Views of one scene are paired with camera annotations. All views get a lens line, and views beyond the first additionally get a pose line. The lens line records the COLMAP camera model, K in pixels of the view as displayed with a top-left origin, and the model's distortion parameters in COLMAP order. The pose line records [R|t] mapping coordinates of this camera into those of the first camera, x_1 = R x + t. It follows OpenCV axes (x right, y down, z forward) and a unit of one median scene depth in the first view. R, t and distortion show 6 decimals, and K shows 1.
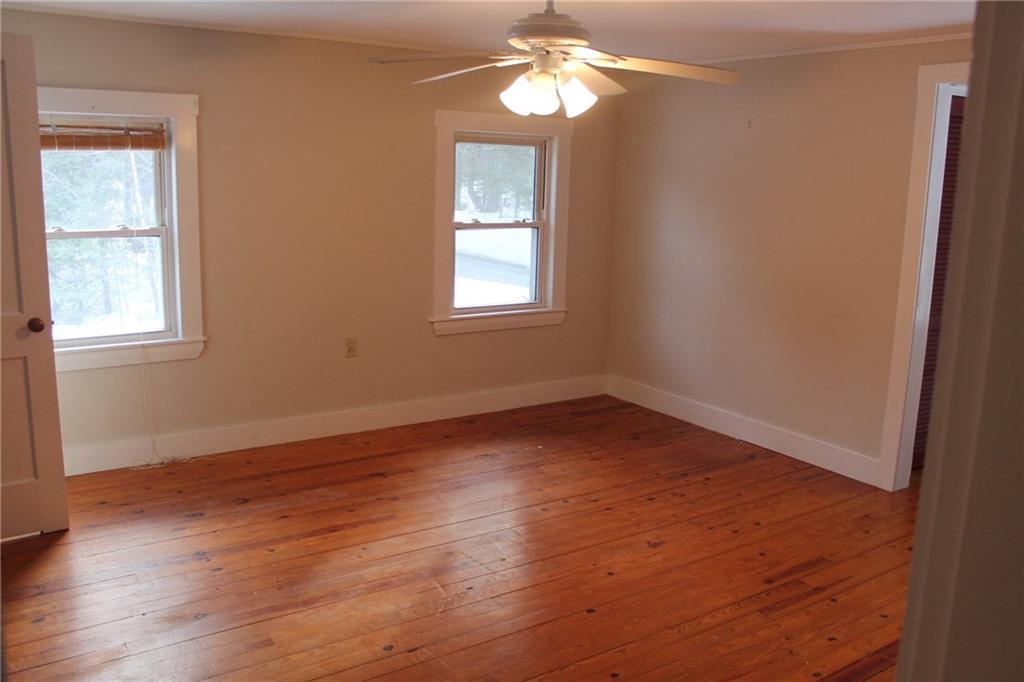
lens RADIAL K [[863.9, 0, 506.3], [0, 863.9, 340.3], [0, 0, 1]] dist [-0.141319, 0.110563]
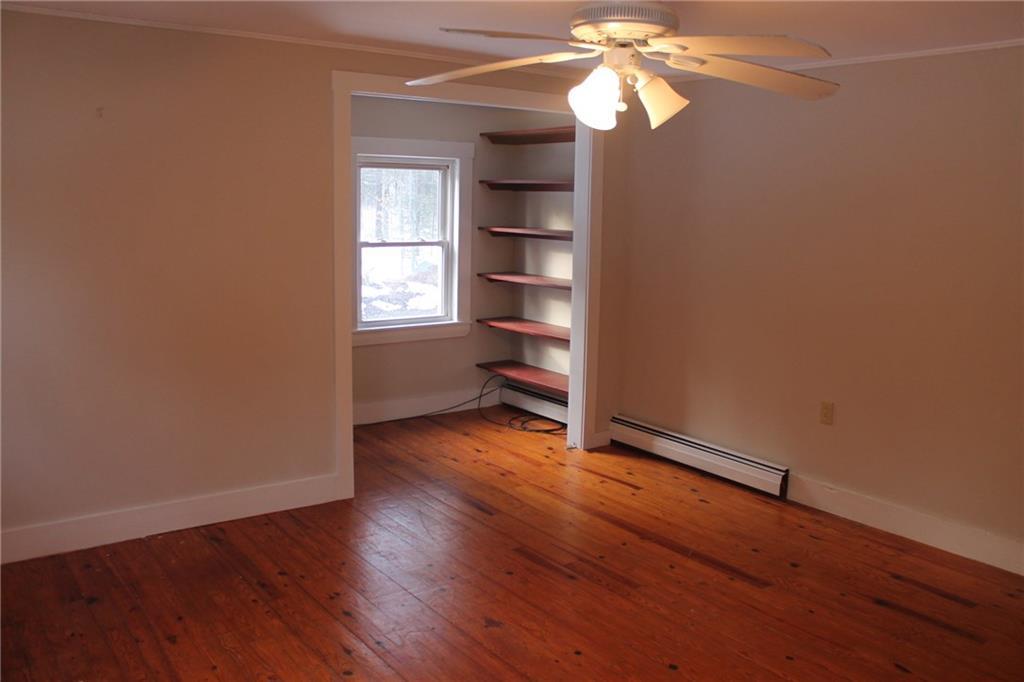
lens RADIAL K [[863.9, 0, 506.3], [0, 863.9, 340.3], [0, 0, 1]] dist [-0.141319, 0.110563]
pose [[-0.054428, -0.178627, 0.982410, -0.500748], [0.162866, 0.969105, 0.185231, -0.155241], [-0.985146, 0.170083, -0.023654, 0.784138]]
